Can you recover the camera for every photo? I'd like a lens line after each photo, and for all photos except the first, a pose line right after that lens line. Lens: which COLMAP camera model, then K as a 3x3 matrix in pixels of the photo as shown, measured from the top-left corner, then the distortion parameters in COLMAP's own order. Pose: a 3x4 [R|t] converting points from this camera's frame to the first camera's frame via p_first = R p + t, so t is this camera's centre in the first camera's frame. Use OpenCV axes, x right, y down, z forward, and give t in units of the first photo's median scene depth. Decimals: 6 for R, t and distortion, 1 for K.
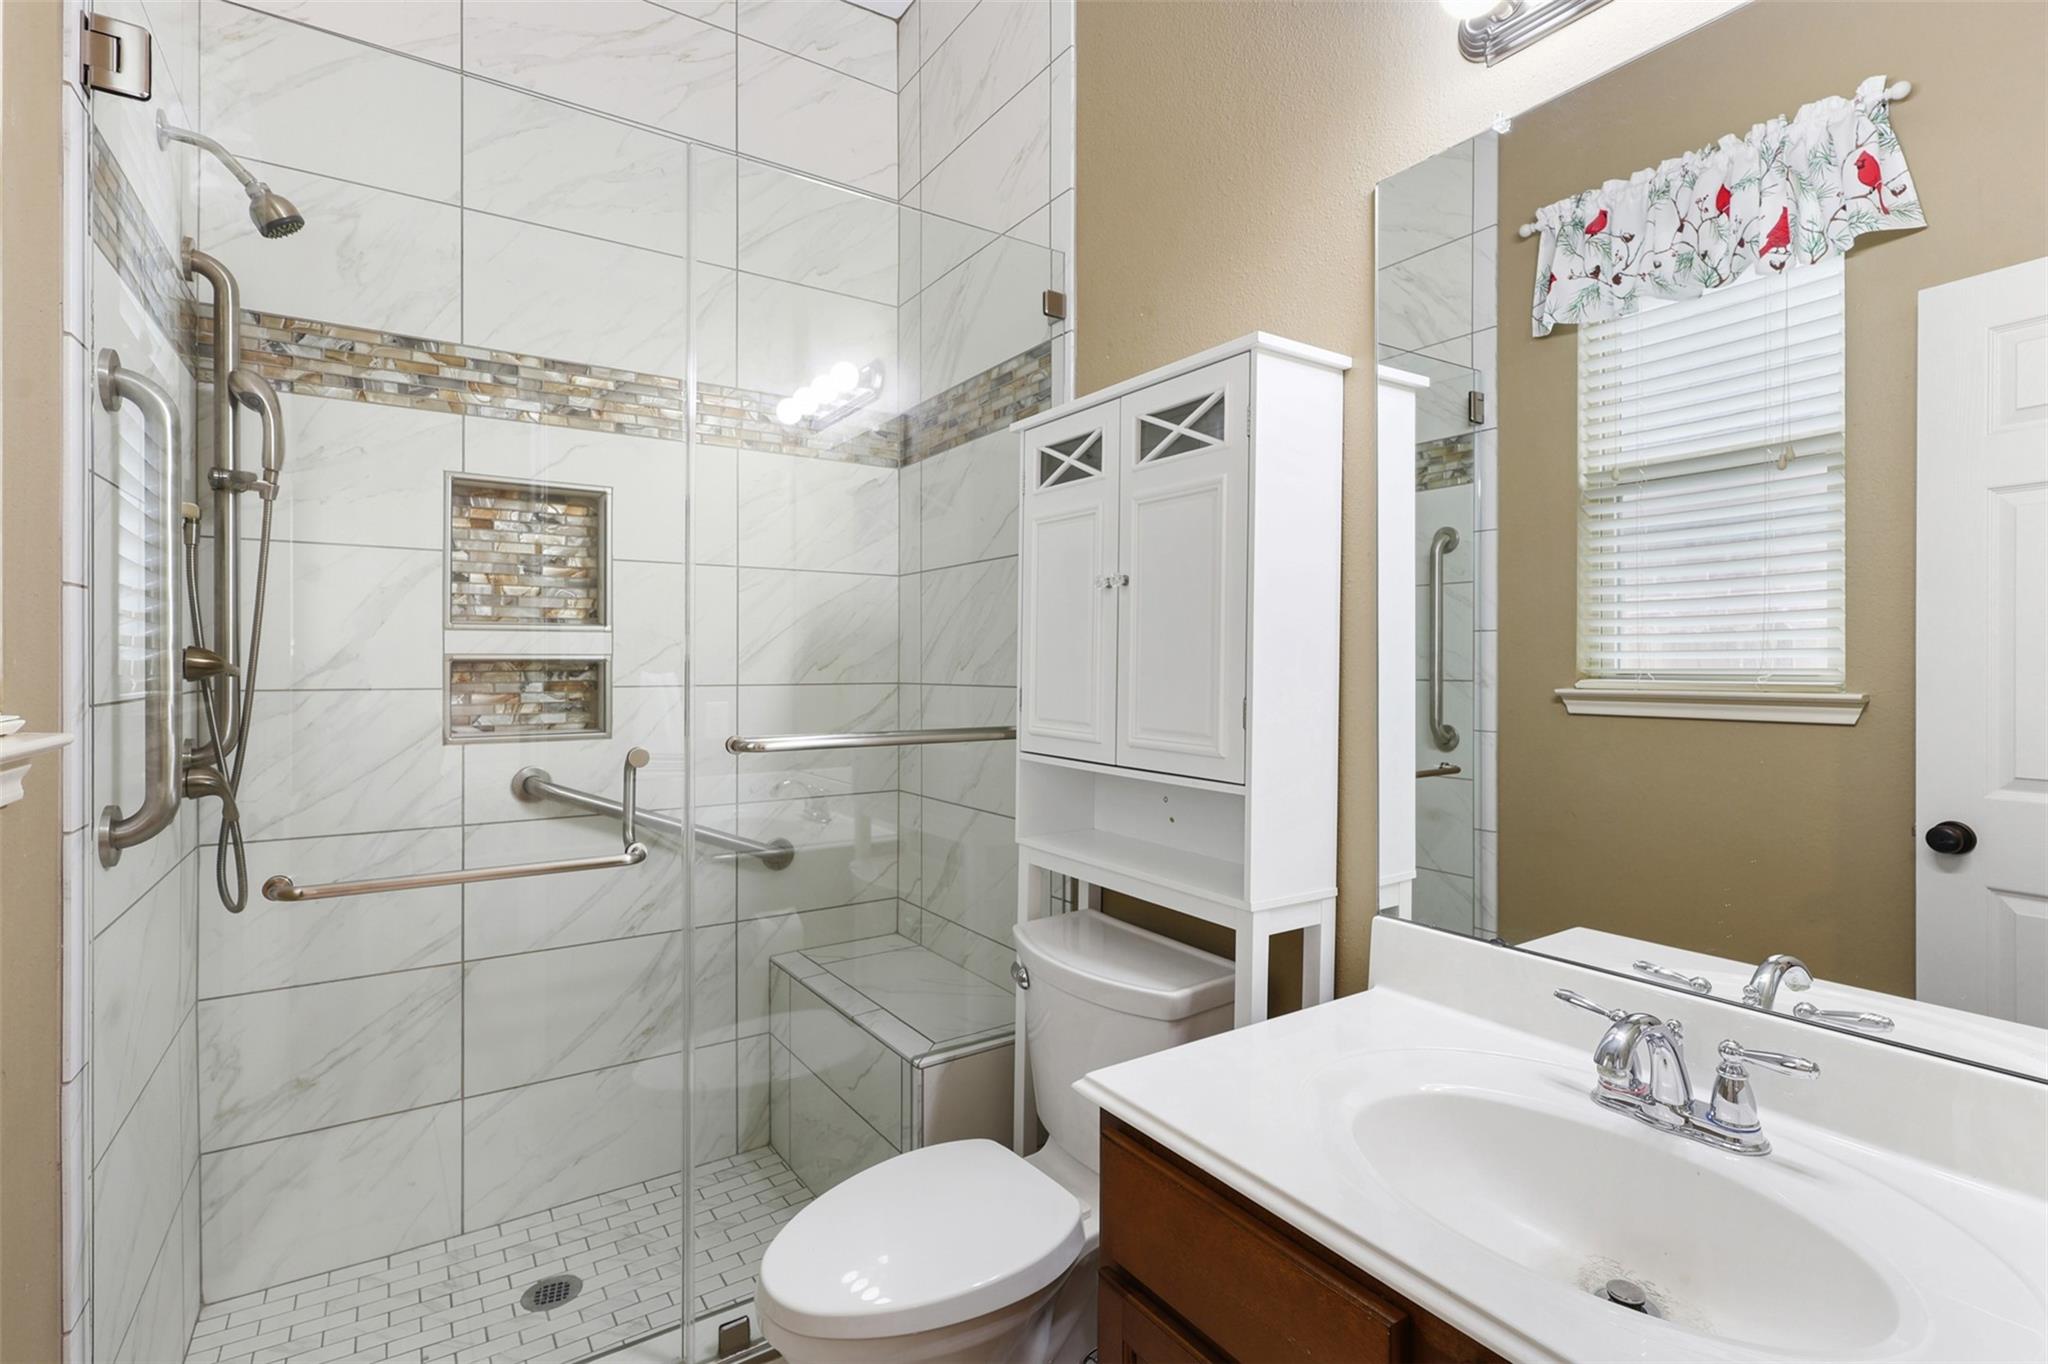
lens RADIAL K [[957.8, 0, 1024.3], [0, 957.8, 680.9], [0, 0, 1]] dist [0.002203, -0.000297]
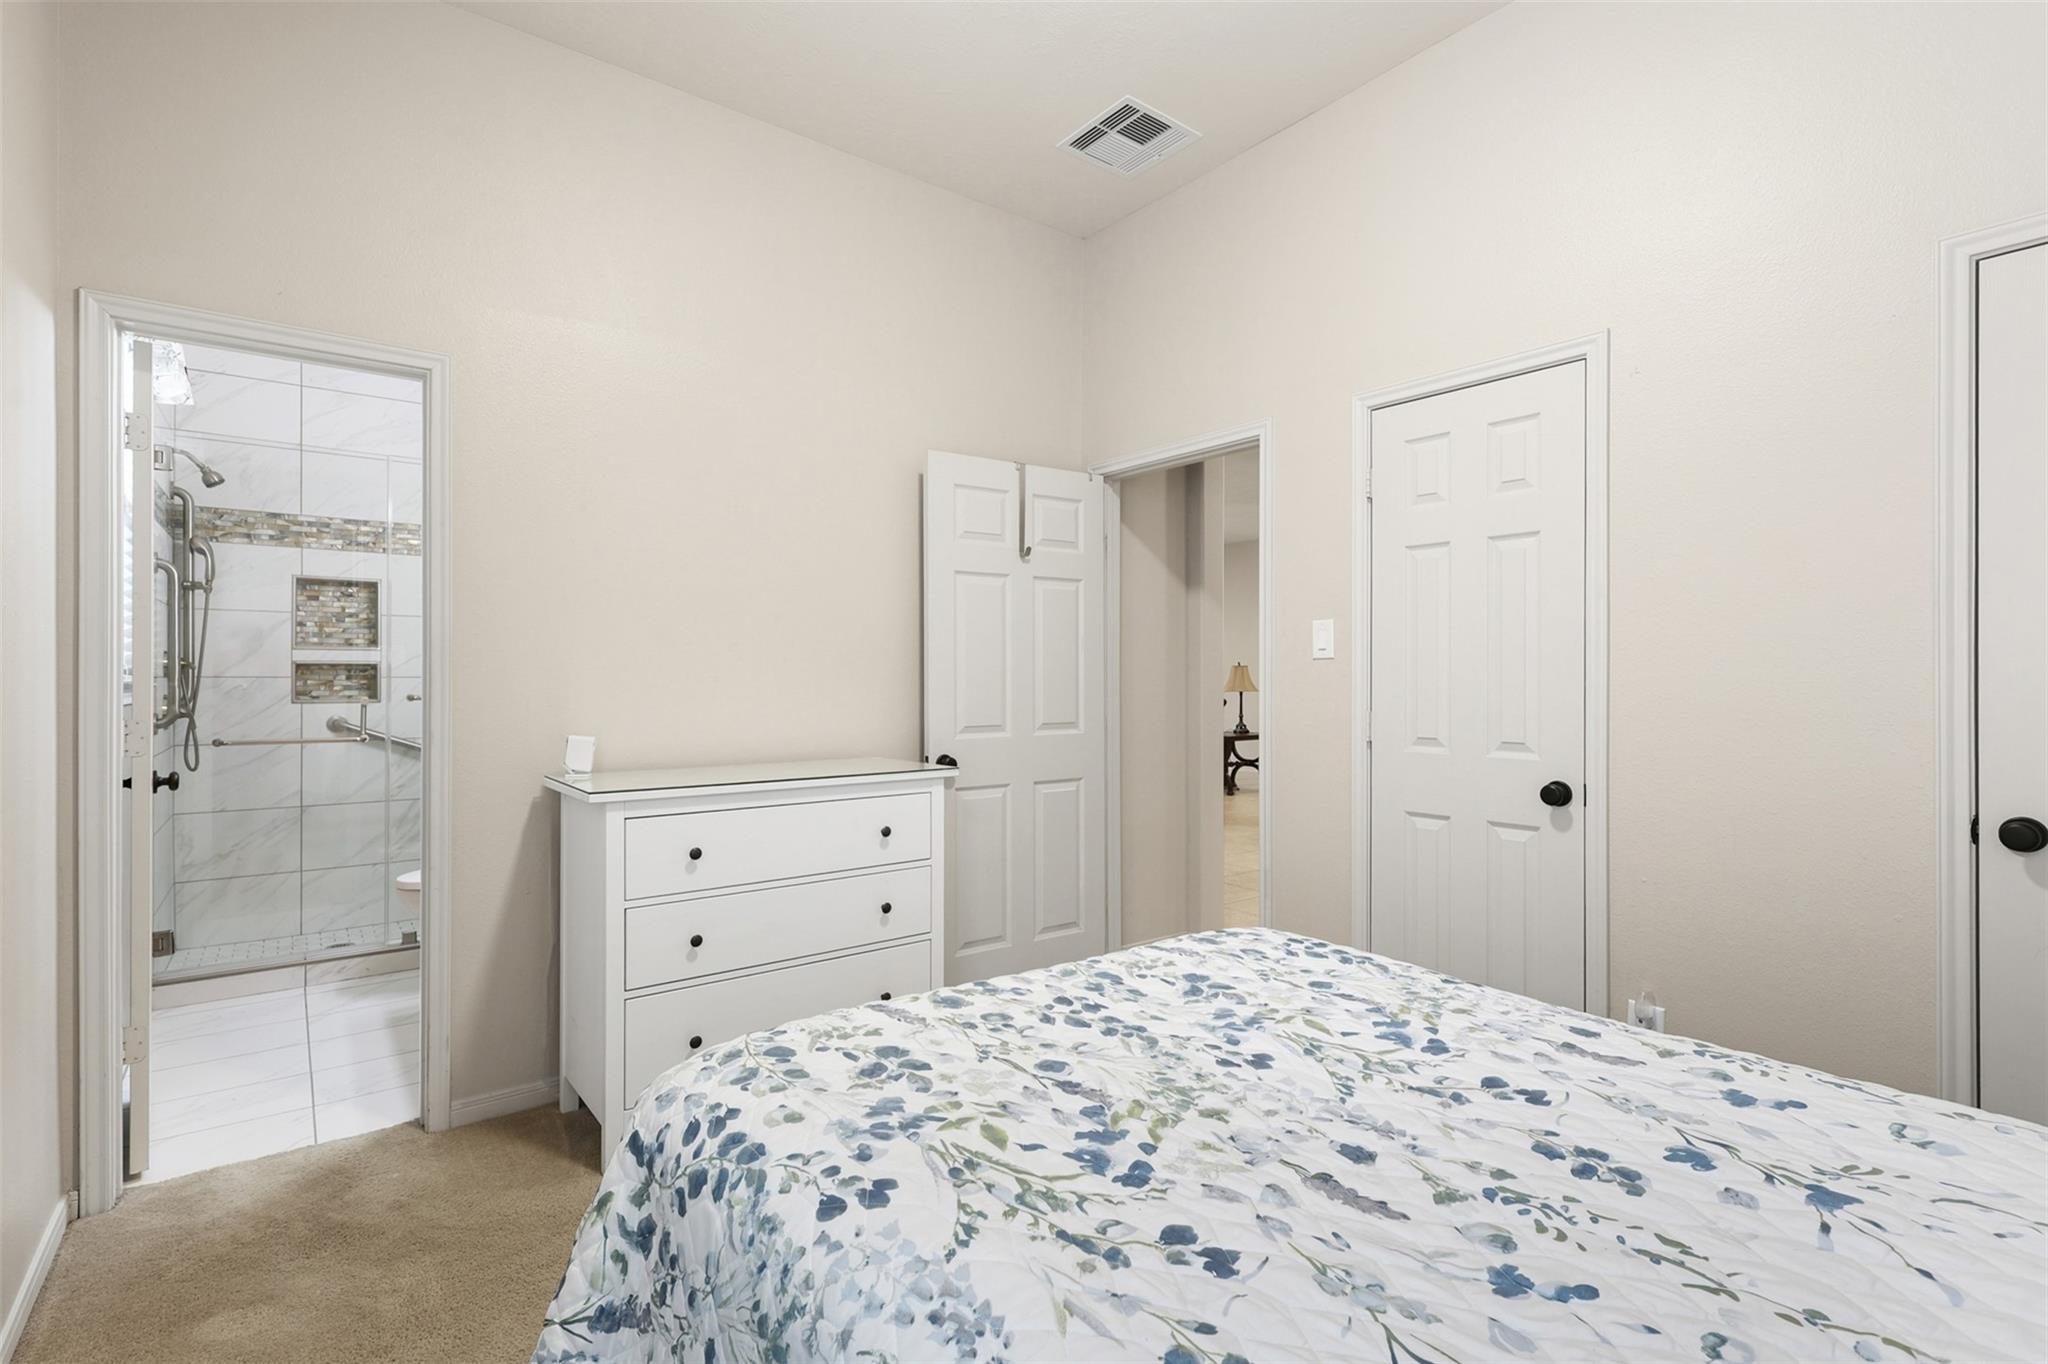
lens RADIAL K [[957.8, 0, 1024.3], [0, 957.8, 676.1], [0, 0, 1]] dist [0.002203, -0.000297]
pose [[0.997564, -0.013330, 0.068479, 0.844784], [0.014843, 0.999656, -0.021631, 0.073391], [-0.068167, 0.022594, 0.997418, -1.196921]]
